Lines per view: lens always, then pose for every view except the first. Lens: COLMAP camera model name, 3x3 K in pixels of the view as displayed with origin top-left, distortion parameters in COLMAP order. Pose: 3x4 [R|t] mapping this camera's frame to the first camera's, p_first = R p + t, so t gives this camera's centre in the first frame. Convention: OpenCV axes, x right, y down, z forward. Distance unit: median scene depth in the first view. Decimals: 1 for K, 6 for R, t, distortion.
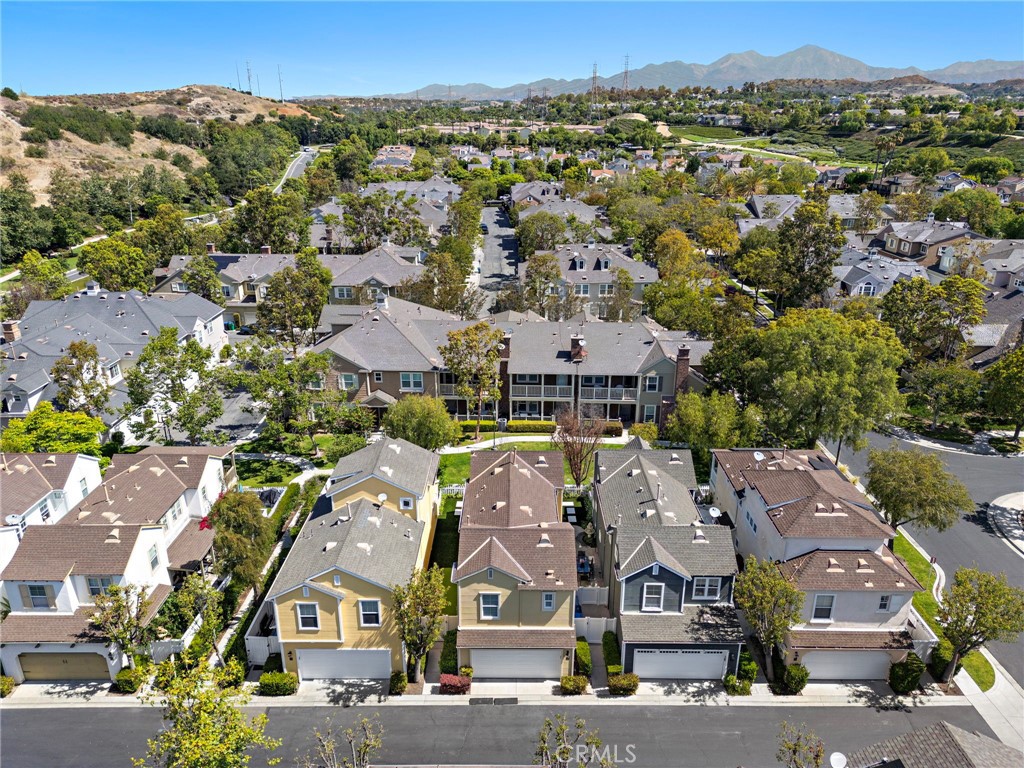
lens RADIAL K [[756.6, 0, 525.4], [0, 756.6, 386.4], [0, 0, 1]] dist [0.091771, -0.086871]
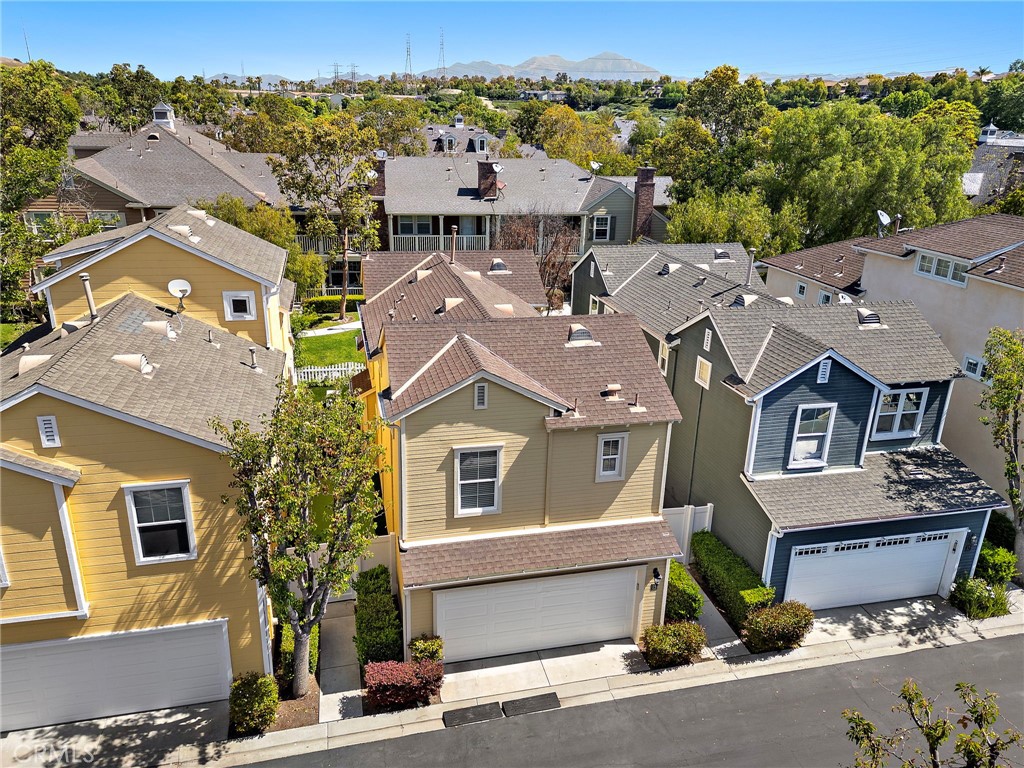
lens RADIAL K [[756.6, 0, 525.4], [0, 756.6, 386.4], [0, 0, 1]] dist [0.091771, -0.086871]
pose [[0.970179, -0.062075, 0.234306, -0.113328], [0.068680, 0.997436, -0.020127, 0.244092], [-0.232456, 0.035619, 0.971954, 0.584372]]
